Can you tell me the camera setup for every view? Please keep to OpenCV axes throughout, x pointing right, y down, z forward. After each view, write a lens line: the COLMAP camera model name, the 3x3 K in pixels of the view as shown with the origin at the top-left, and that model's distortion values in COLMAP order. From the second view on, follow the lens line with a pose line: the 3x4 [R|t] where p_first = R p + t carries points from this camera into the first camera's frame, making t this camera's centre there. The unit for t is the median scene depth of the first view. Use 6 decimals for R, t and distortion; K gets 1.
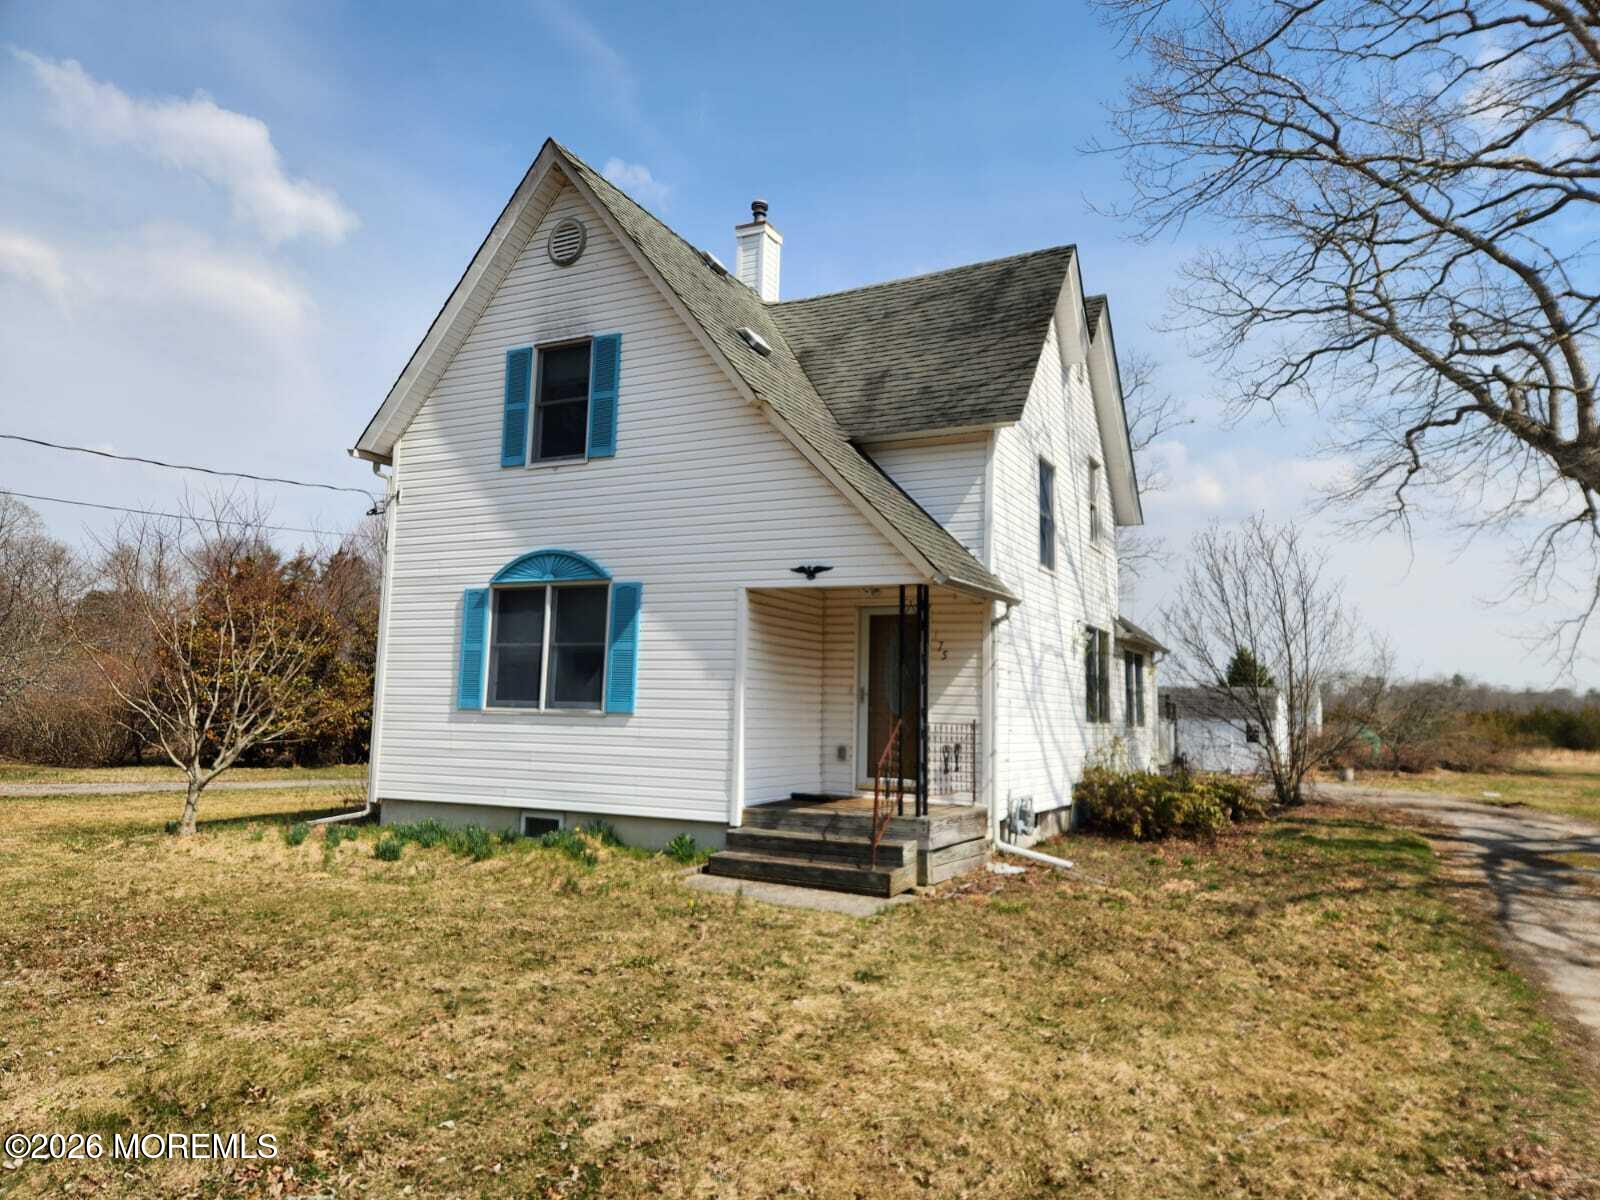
lens RADIAL K [[1094.7, 0, 800.0], [0, 1094.7, 600.0], [0, 0, 1]] dist [0.058935, -0.000609]
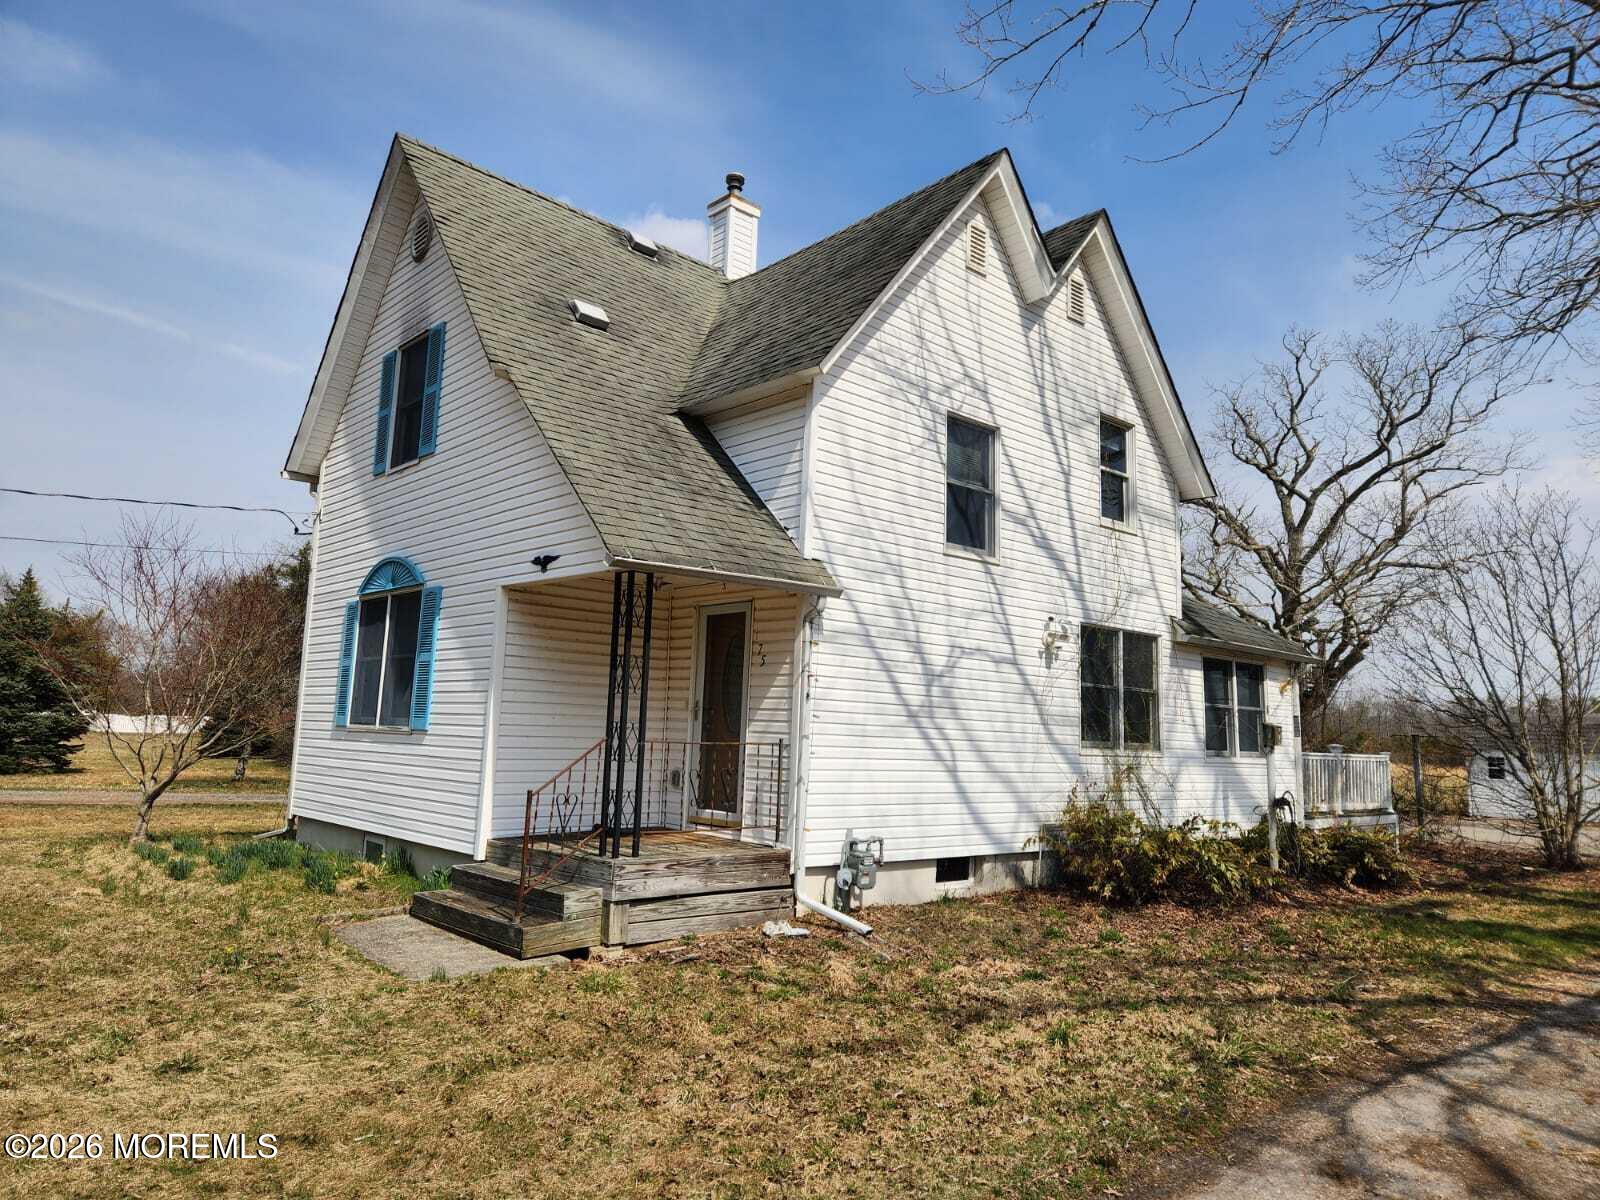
lens RADIAL K [[1074.8, 0, 800.0], [0, 1074.8, 600.0], [0, 0, 1]] dist [0.044272, -0.001099]
pose [[0.937316, -0.037678, -0.346438, 0.425203], [0.027804, 0.999054, -0.033430, 0.032120], [0.347370, 0.021702, 0.937477, 0.249175]]
